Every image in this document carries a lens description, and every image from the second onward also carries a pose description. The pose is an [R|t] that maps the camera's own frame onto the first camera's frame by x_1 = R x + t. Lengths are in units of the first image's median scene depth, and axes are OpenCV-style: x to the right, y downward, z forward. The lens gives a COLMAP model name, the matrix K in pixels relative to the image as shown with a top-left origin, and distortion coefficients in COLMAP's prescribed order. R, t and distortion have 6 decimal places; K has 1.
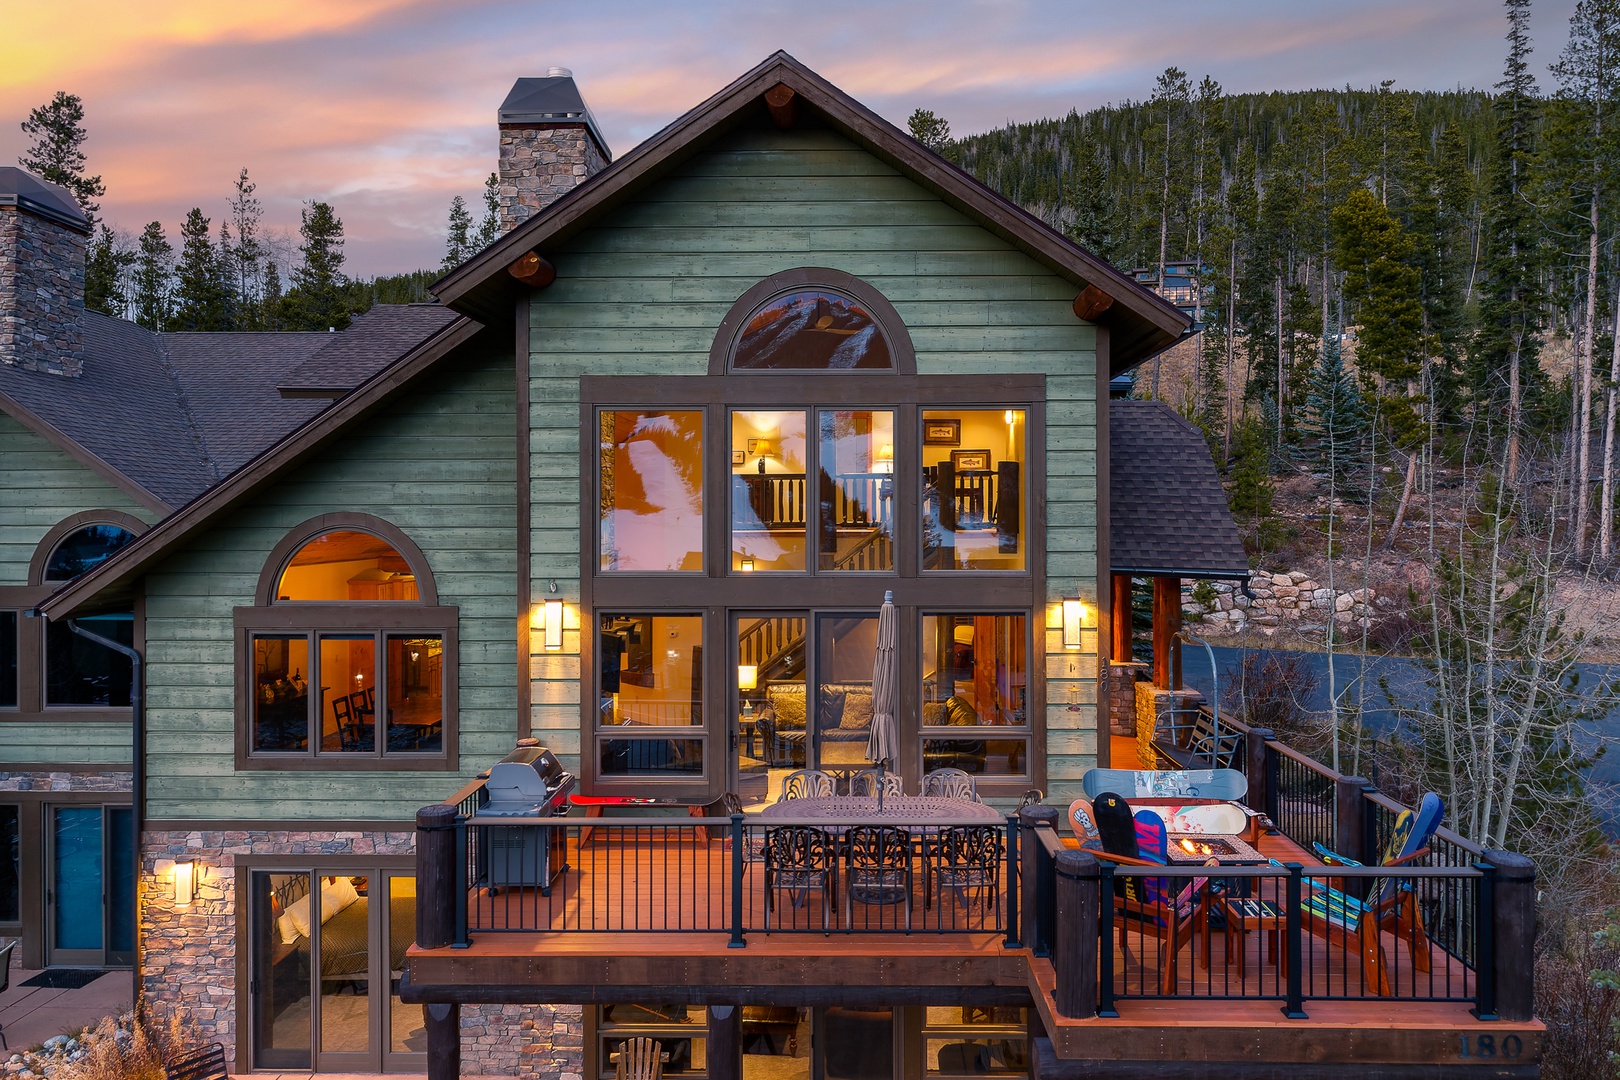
lens RADIAL K [[1139.4, 0, 852.1], [0, 1139.4, 519.3], [0, 0, 1]] dist [-0.004544, 0.004593]
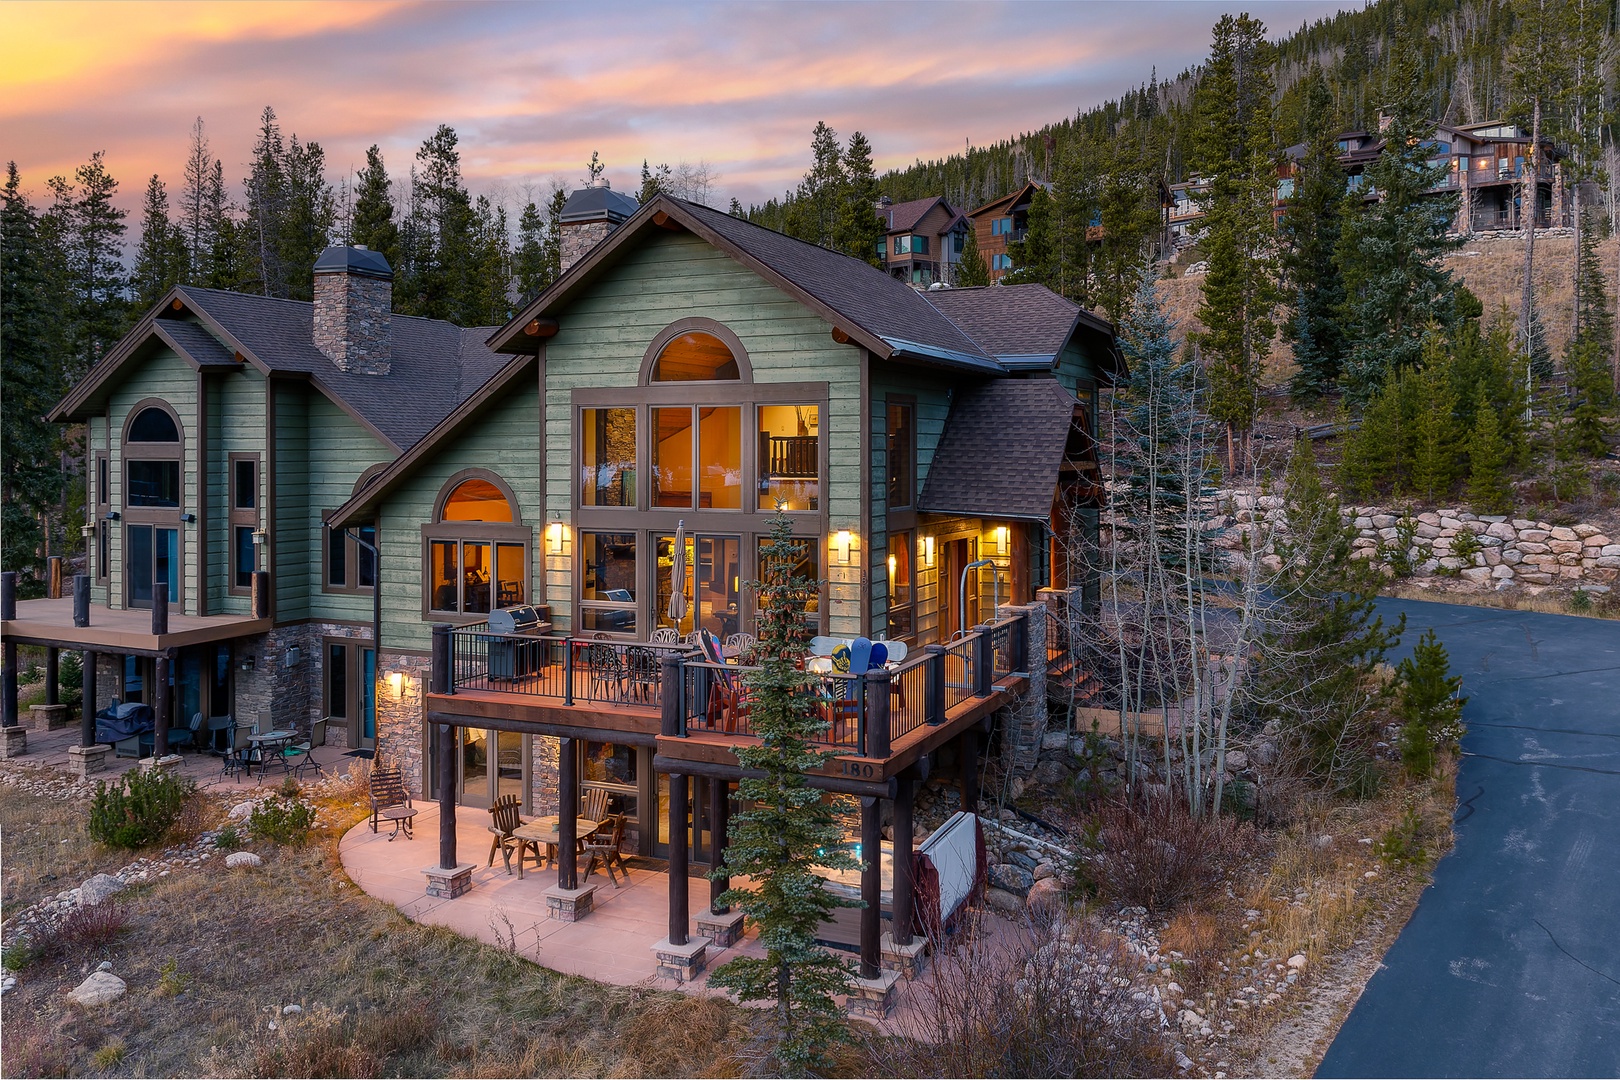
lens RADIAL K [[1333.0, 0, 770.2], [0, 1333.0, 452.1], [0, 0, 1]] dist [-0.000569, -0.006686]
pose [[0.908483, 0.000819, -0.417921, 0.752491], [-0.000570, 1.000000, 0.000721, -0.031113], [0.417922, -0.000417, 0.908483, -0.578950]]
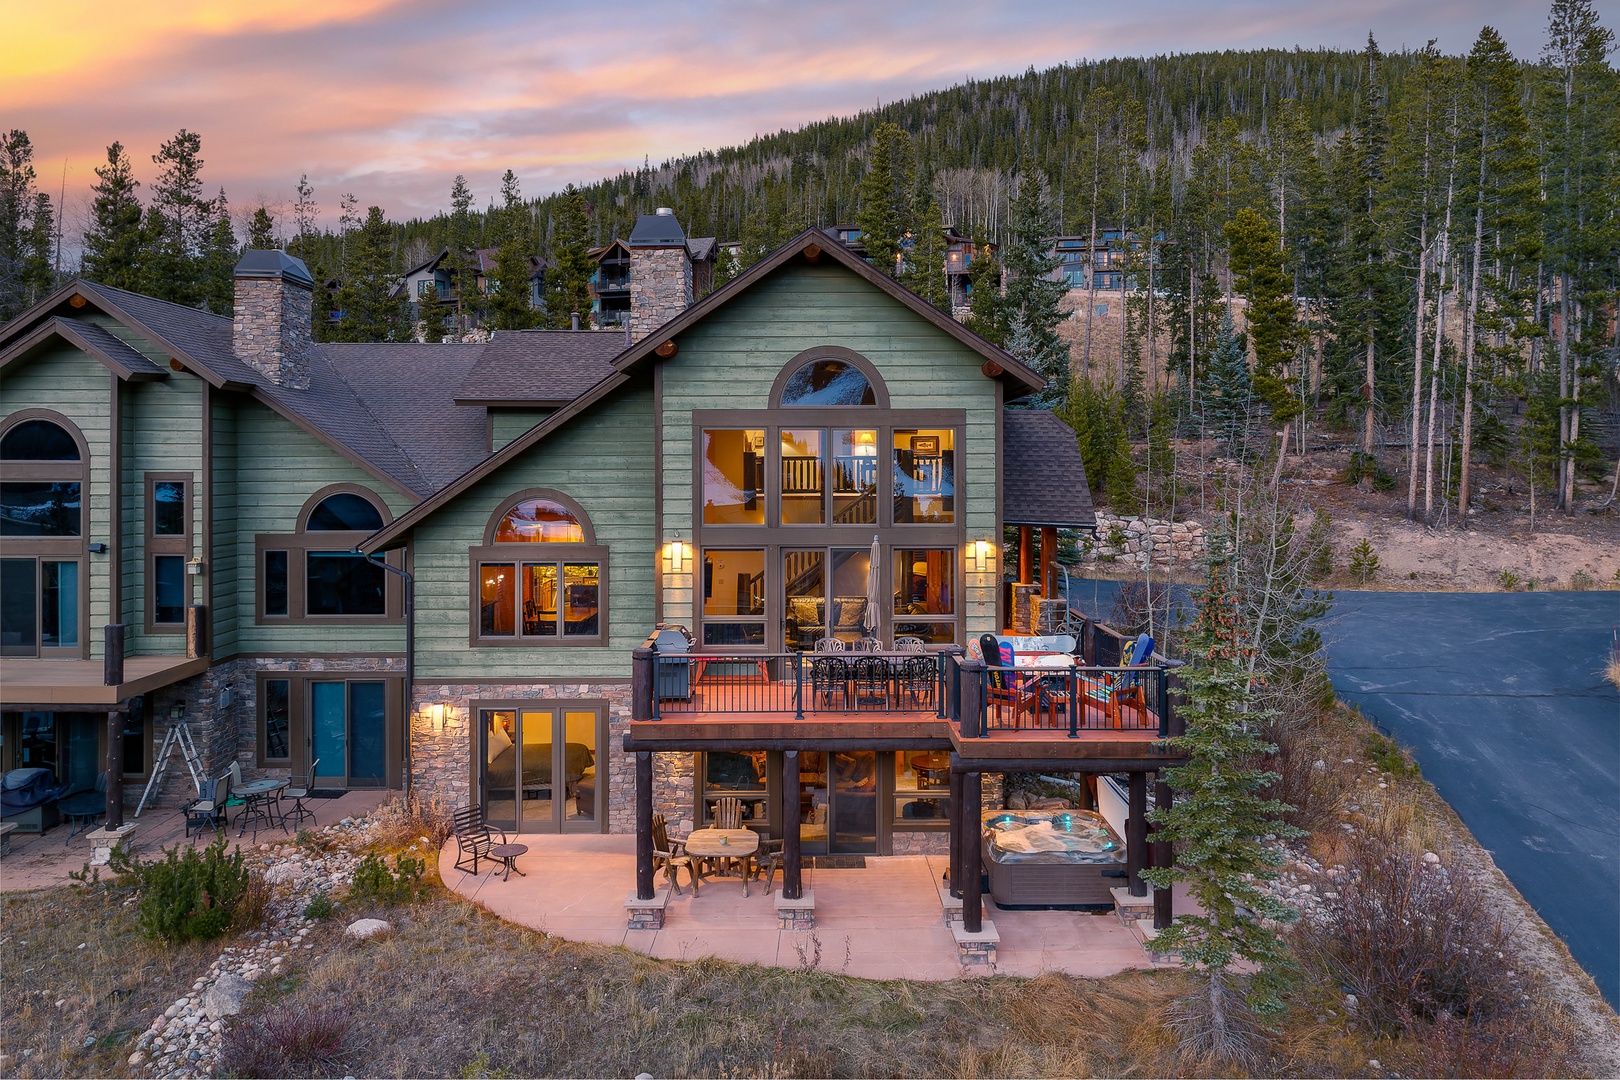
lens RADIAL K [[1115.7, 0, 837.2], [0, 1115.7, 465.9], [0, 0, 1]] dist [-0.001866, -0.001241]
pose [[0.999808, -0.000238, 0.019589, -0.049706], [0.000275, 0.999998, -0.001879, -0.034777], [-0.019589, 0.001884, 0.999806, -0.600356]]
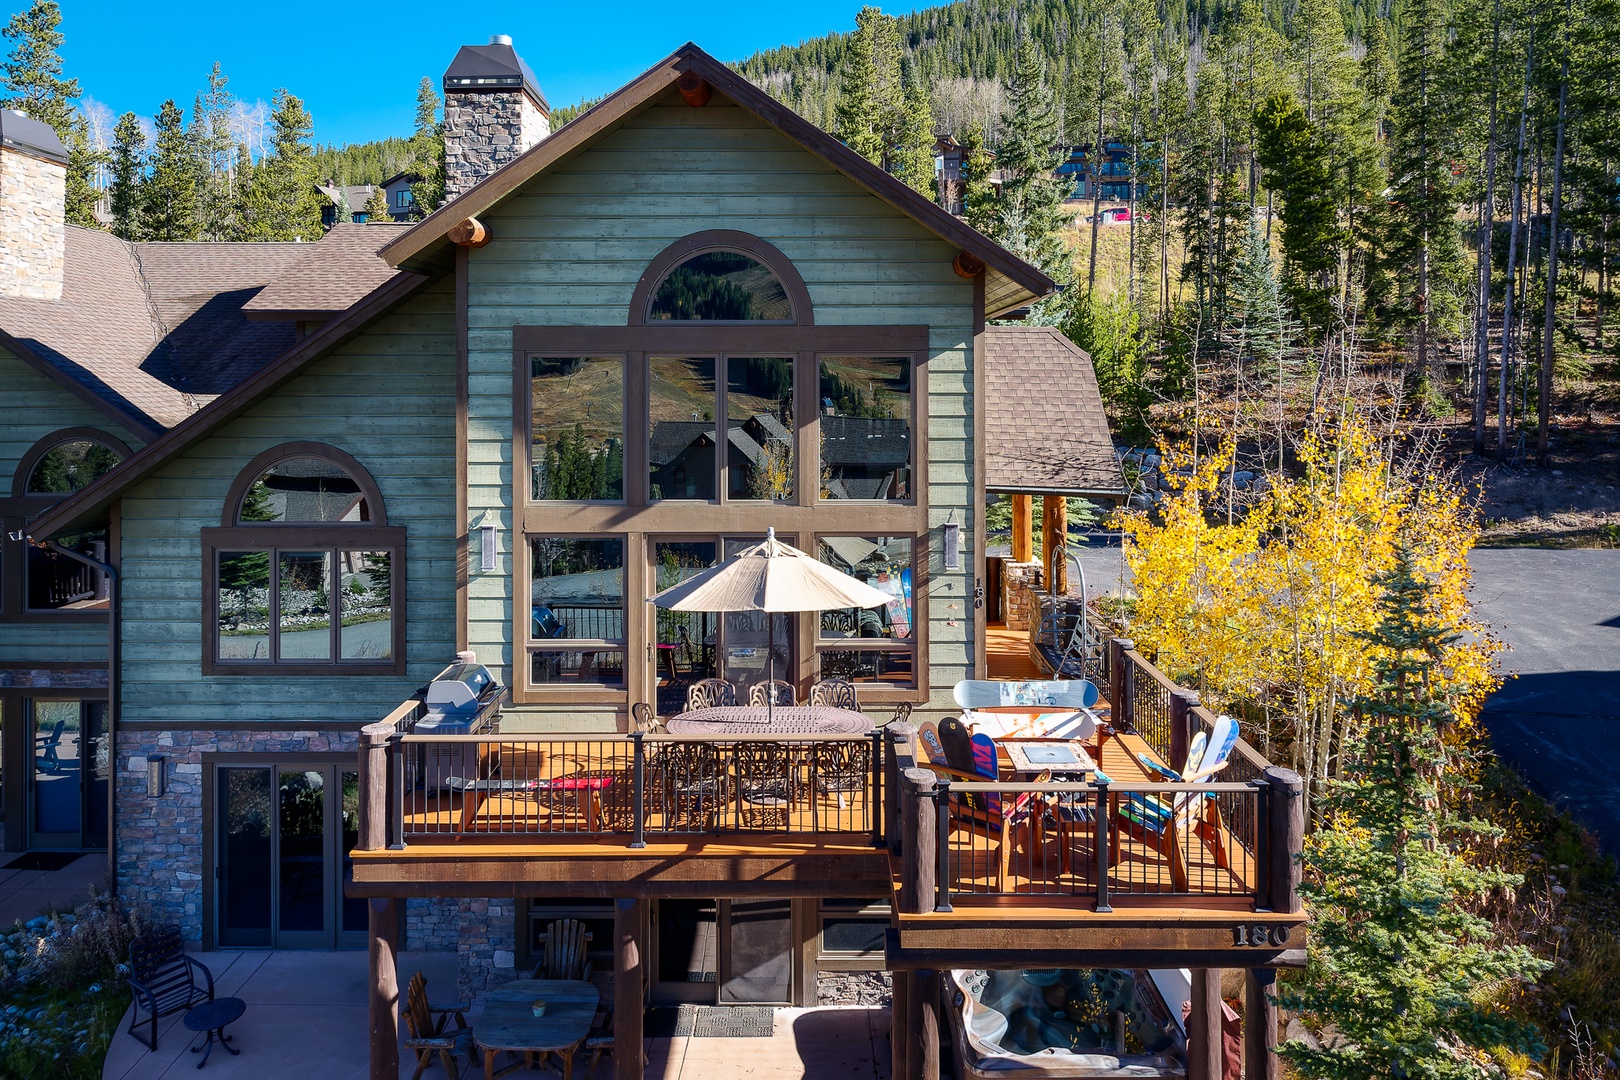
lens RADIAL K [[1115.6, 0, 830.6], [0, 1115.6, 375.6], [0, 0, 1]] dist [-0.003908, 0.000179]
pose [[0.999910, -0.000423, 0.013412, 0.052461], [0.000508, 0.999980, -0.006354, -0.063262], [-0.013409, 0.006360, 0.999890, -0.089570]]
